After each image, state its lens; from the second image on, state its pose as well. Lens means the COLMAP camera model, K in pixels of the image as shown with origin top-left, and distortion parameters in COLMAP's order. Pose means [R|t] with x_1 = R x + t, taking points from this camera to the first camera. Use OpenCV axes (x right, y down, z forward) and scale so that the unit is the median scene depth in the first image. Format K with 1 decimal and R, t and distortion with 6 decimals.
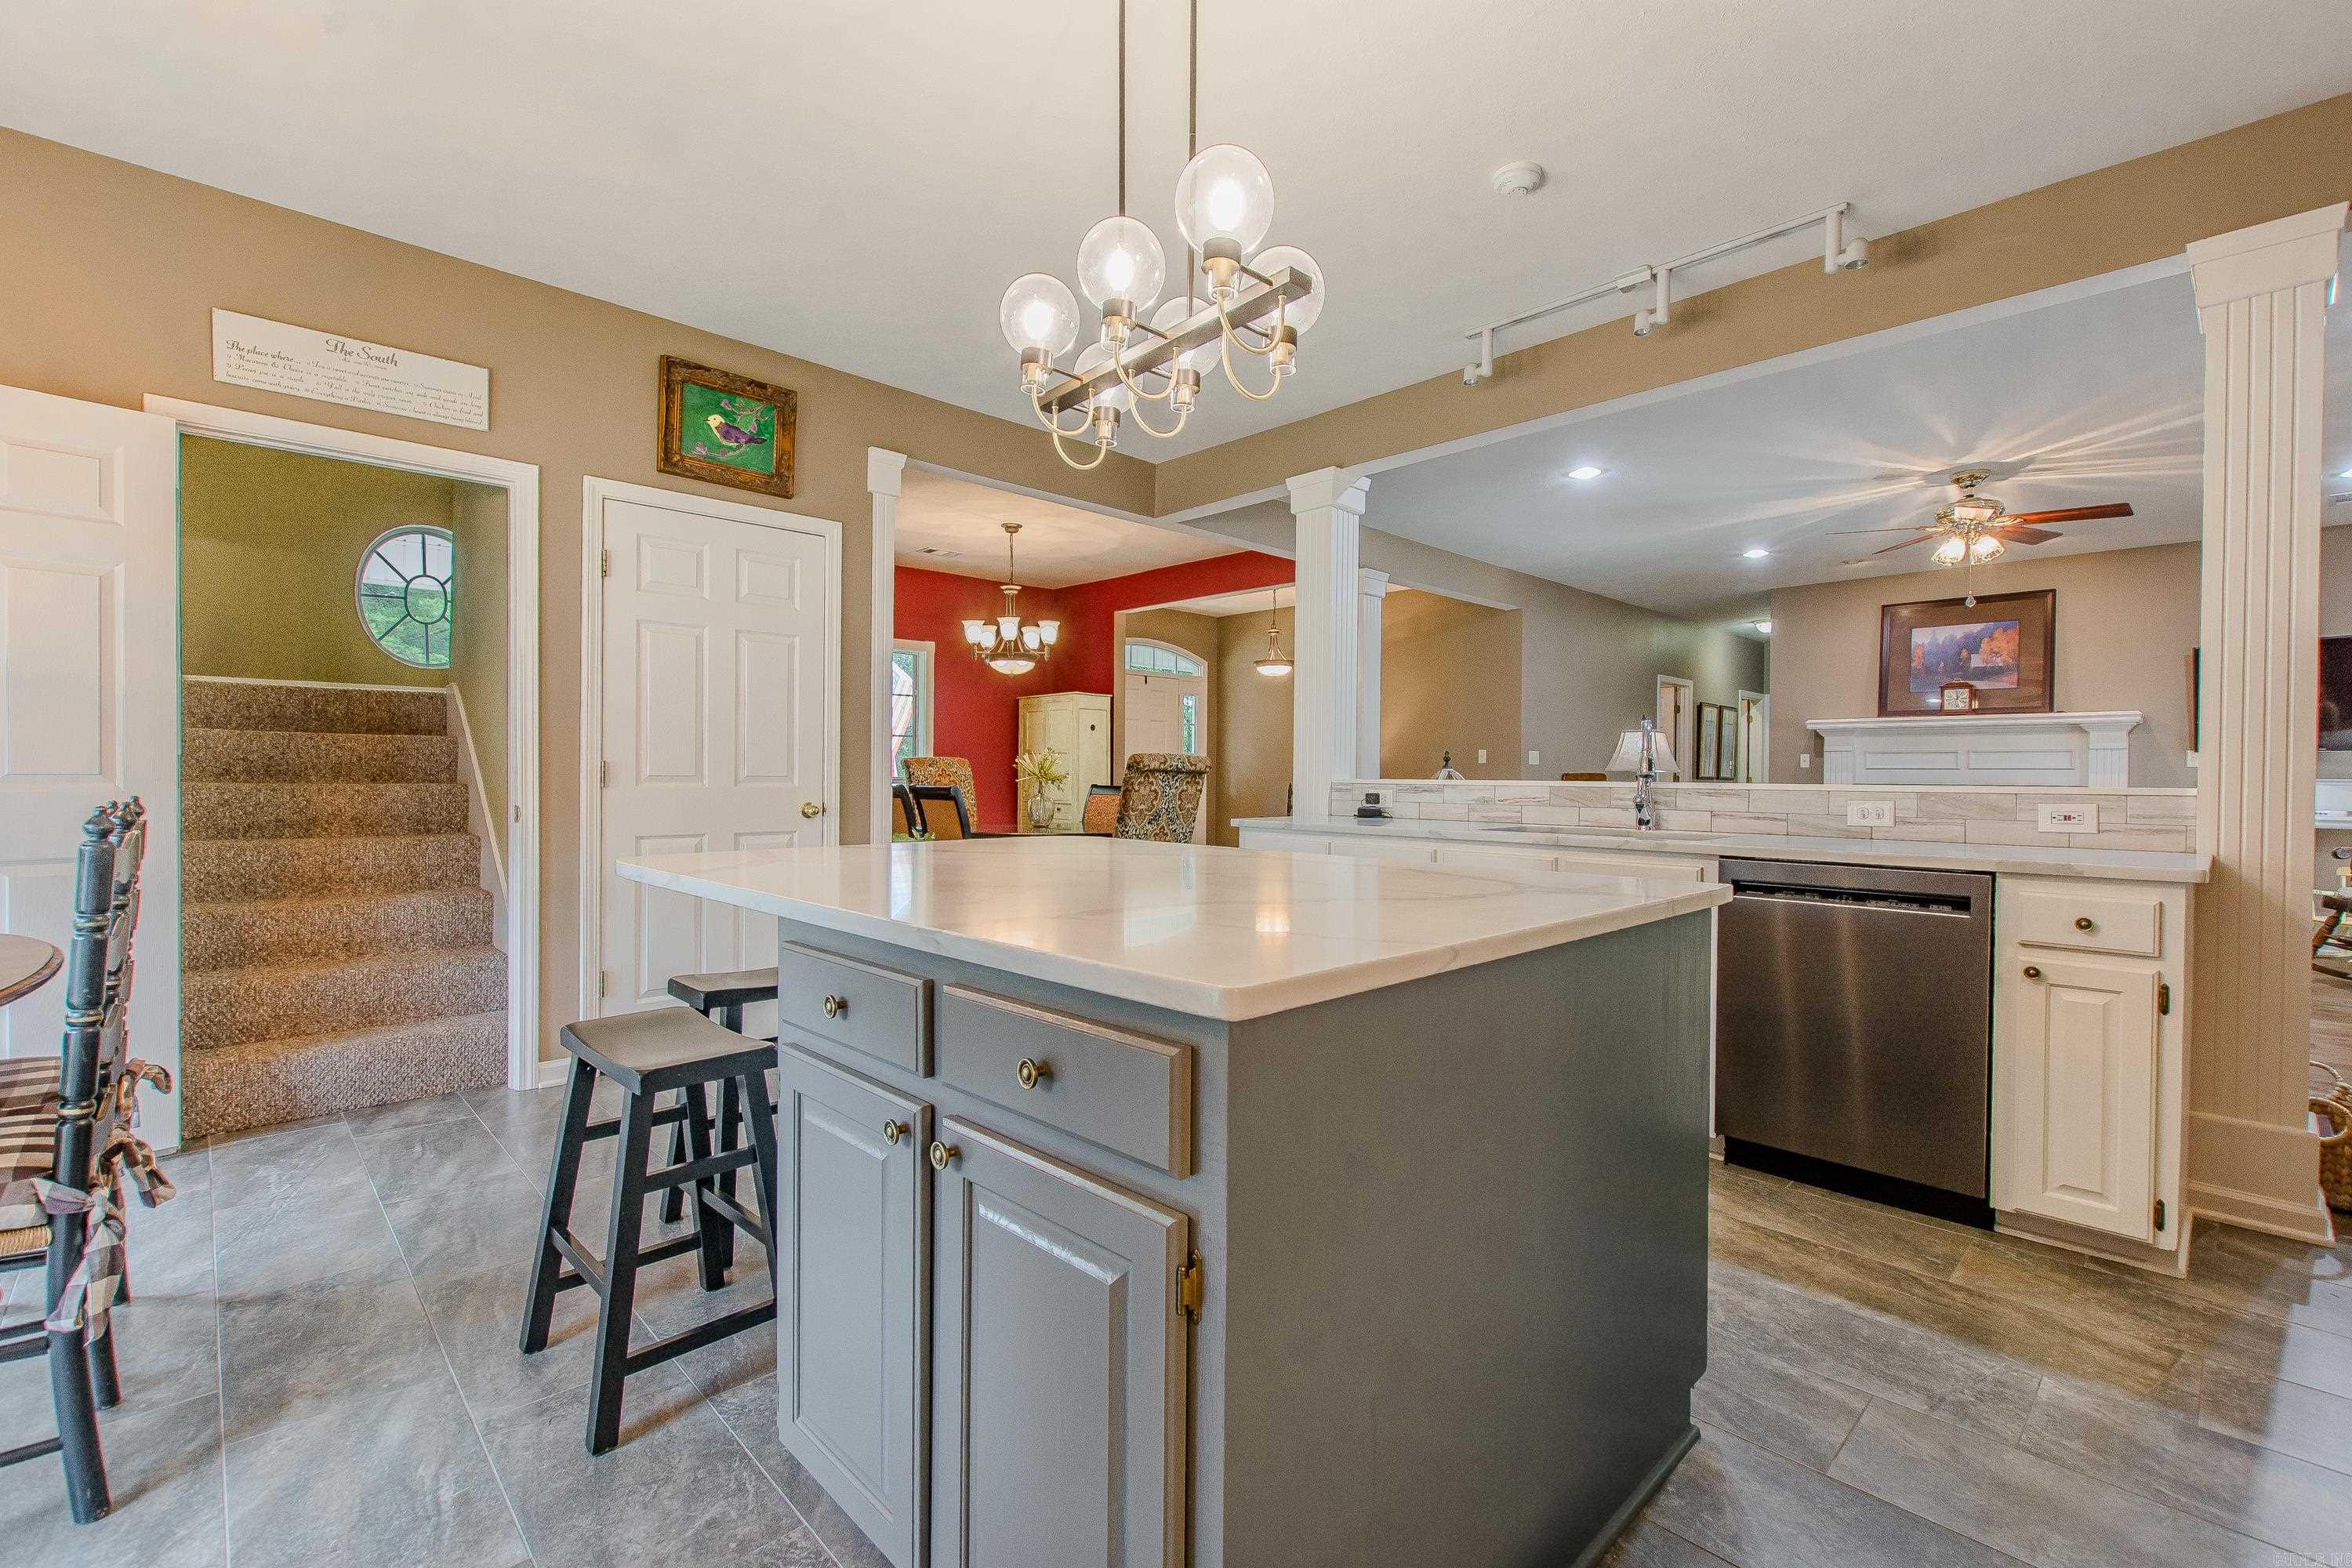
lens RADIAL K [[1019.7, 0, 1172.3], [0, 1019.7, 790.3], [0, 0, 1]] dist [-0.003043, -0.000605]
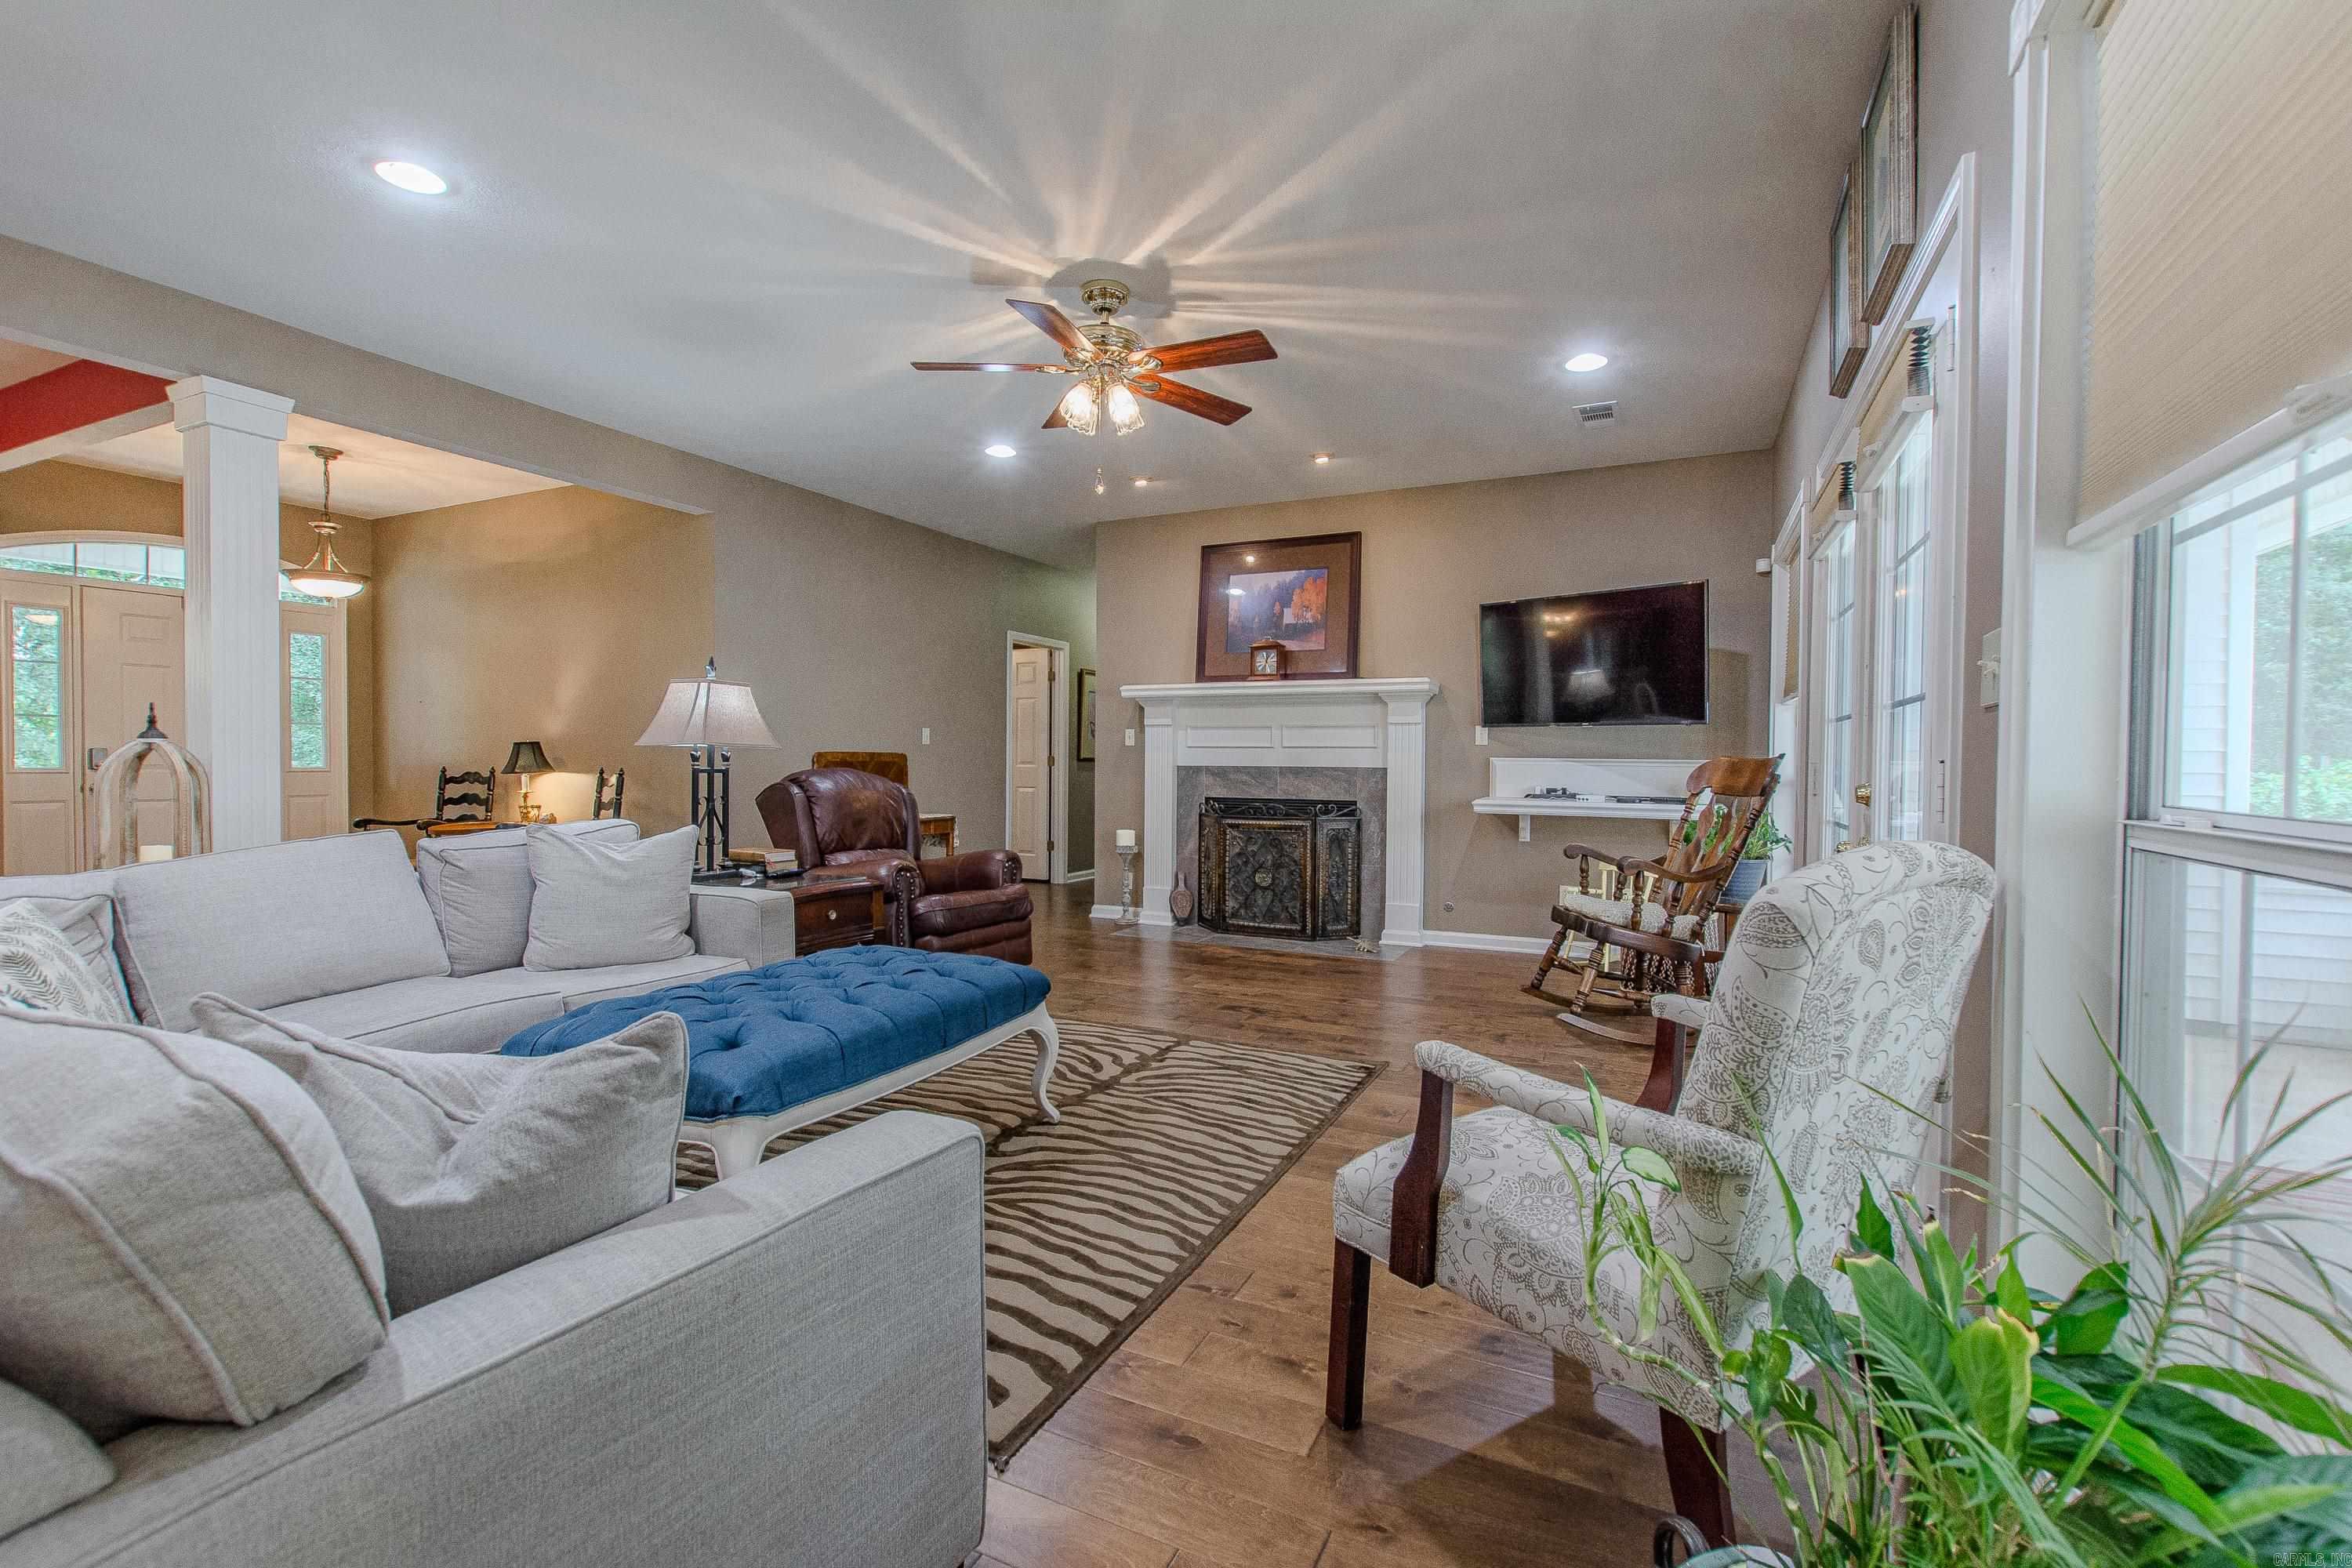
lens RADIAL K [[1019.7, 0, 1188.8], [0, 1019.7, 778.2], [0, 0, 1]] dist [-0.003043, -0.000605]
pose [[0.933167, -0.007063, 0.359374, 0.426664], [0.005843, 0.999973, 0.004479, 0.000076], [-0.359396, -0.002080, 0.933183, 0.262672]]
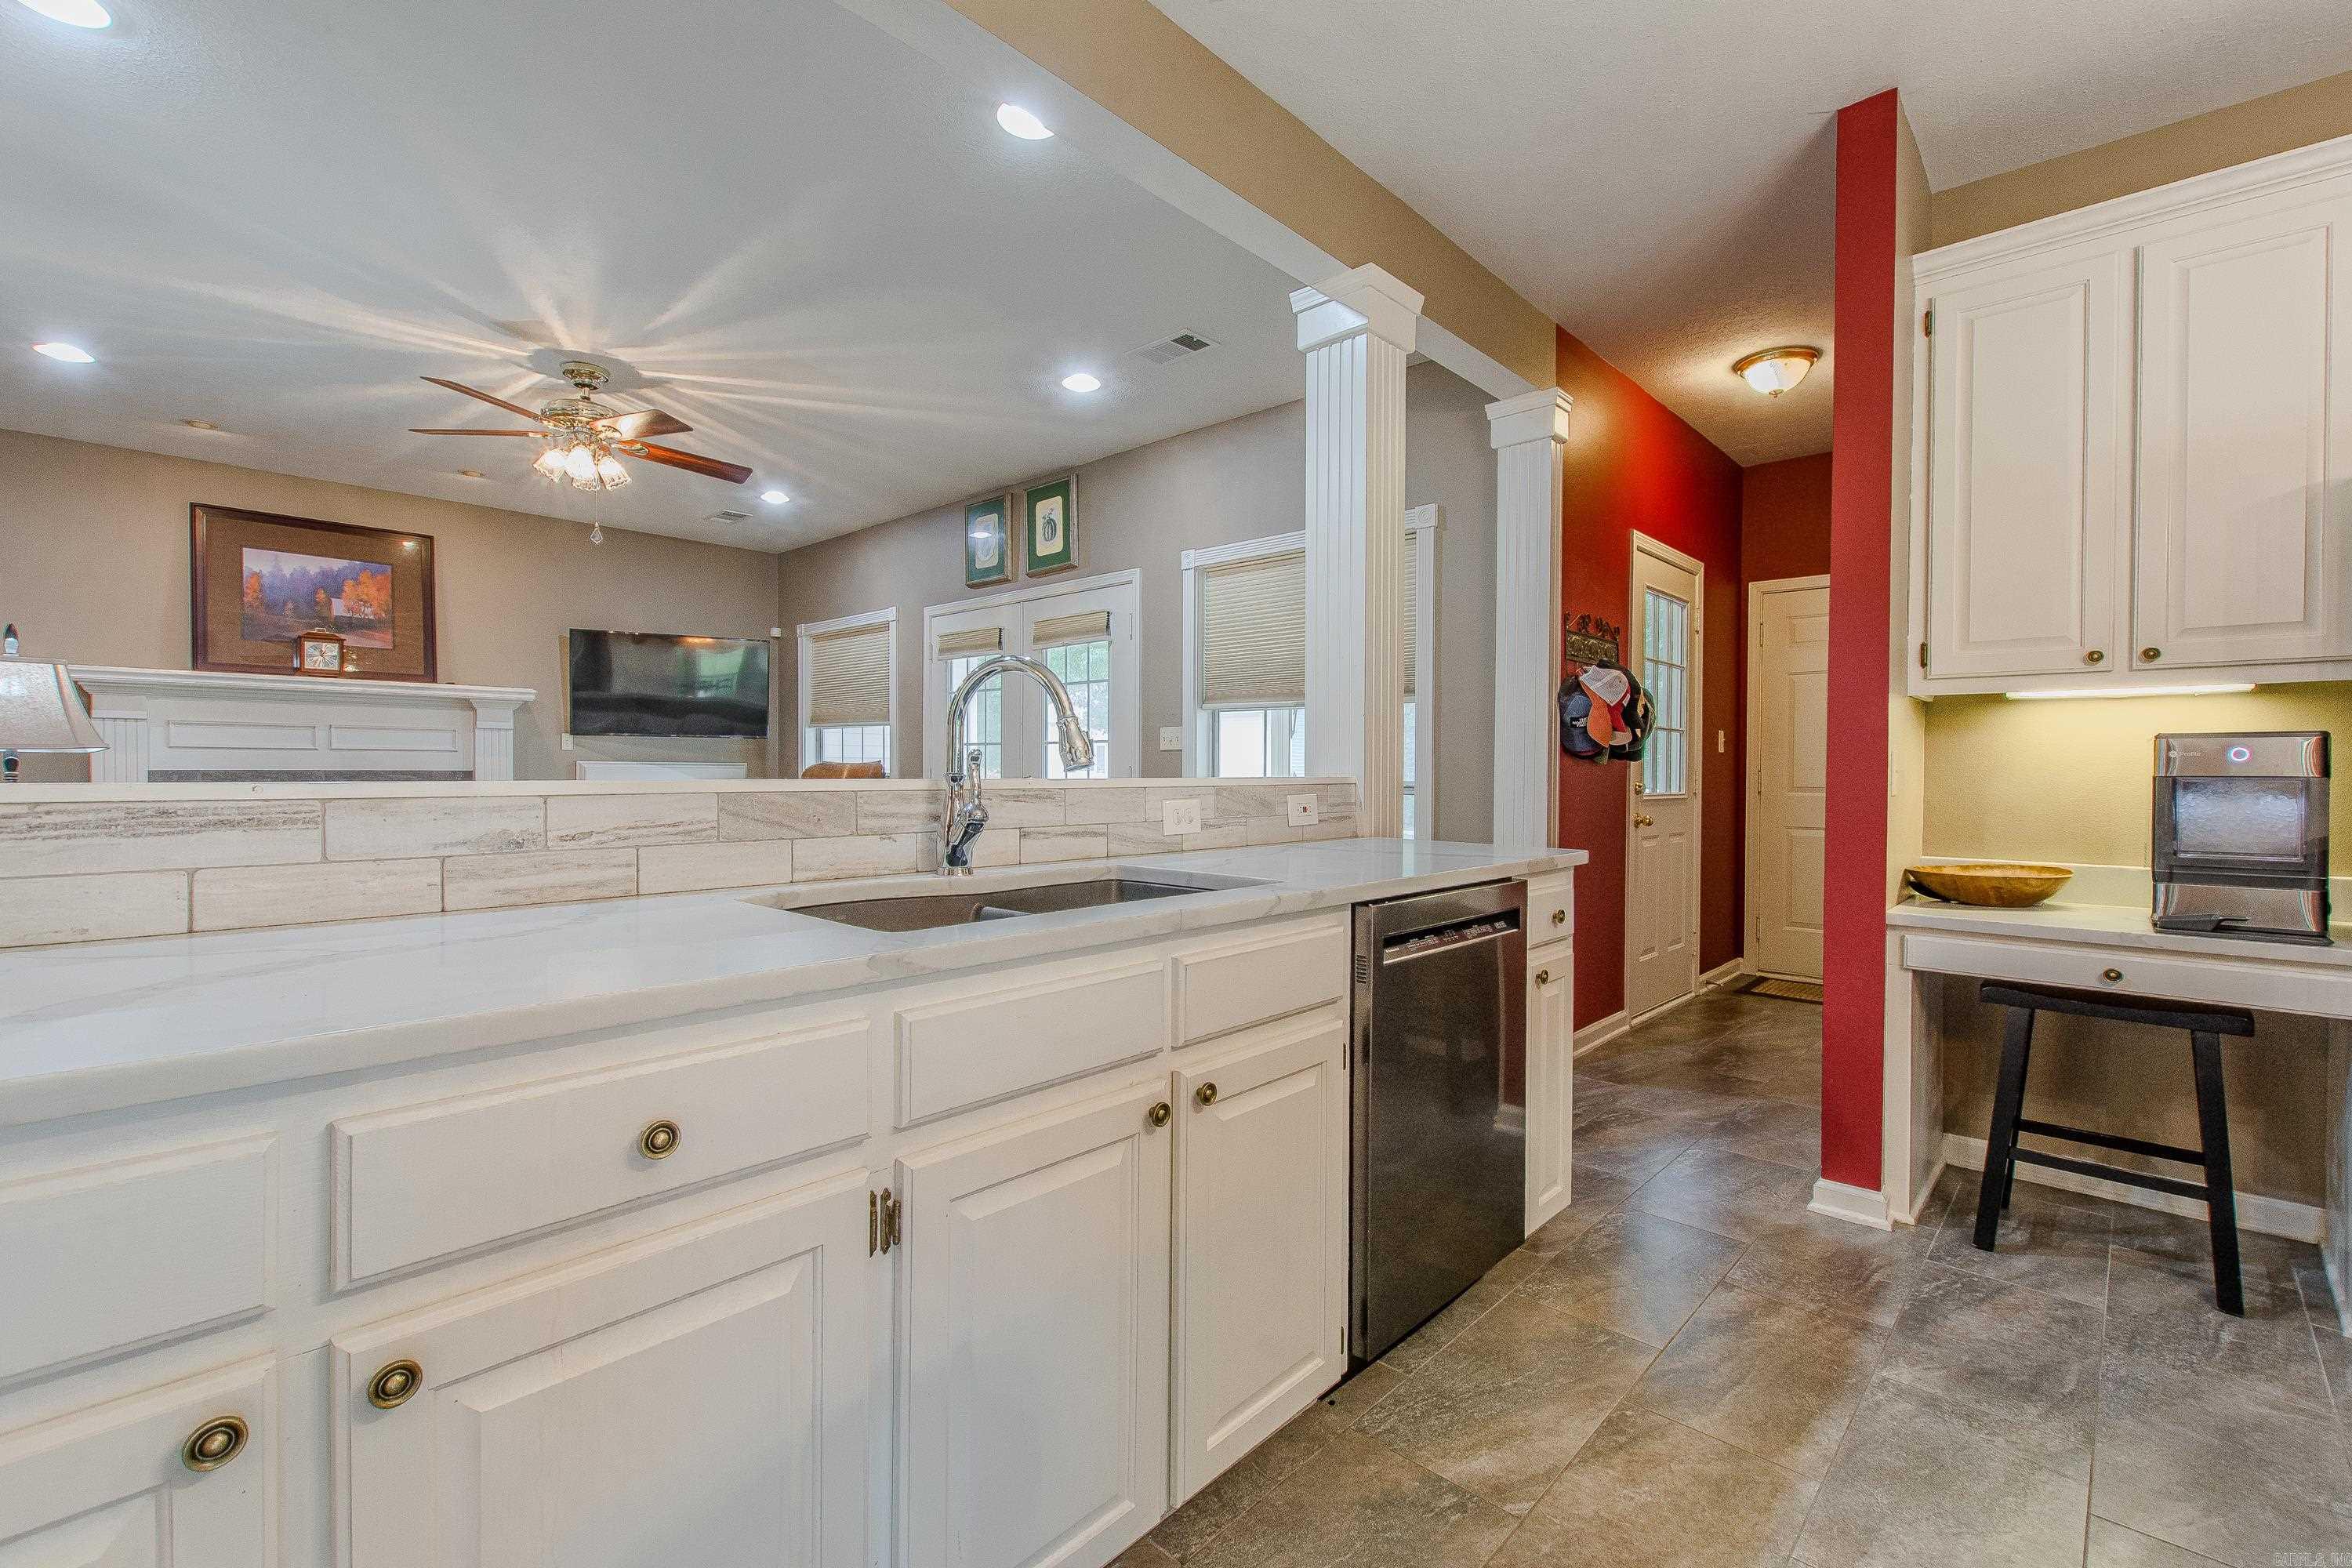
lens RADIAL K [[1019.7, 0, 1191.5], [0, 1019.7, 780.8], [0, 0, 1]] dist [-0.003043, -0.000605]
pose [[-0.071777, -0.018802, 0.997244, -0.019587], [0.008422, 0.999775, 0.019456, -0.007121], [-0.997385, 0.009796, -0.071602, 0.428293]]
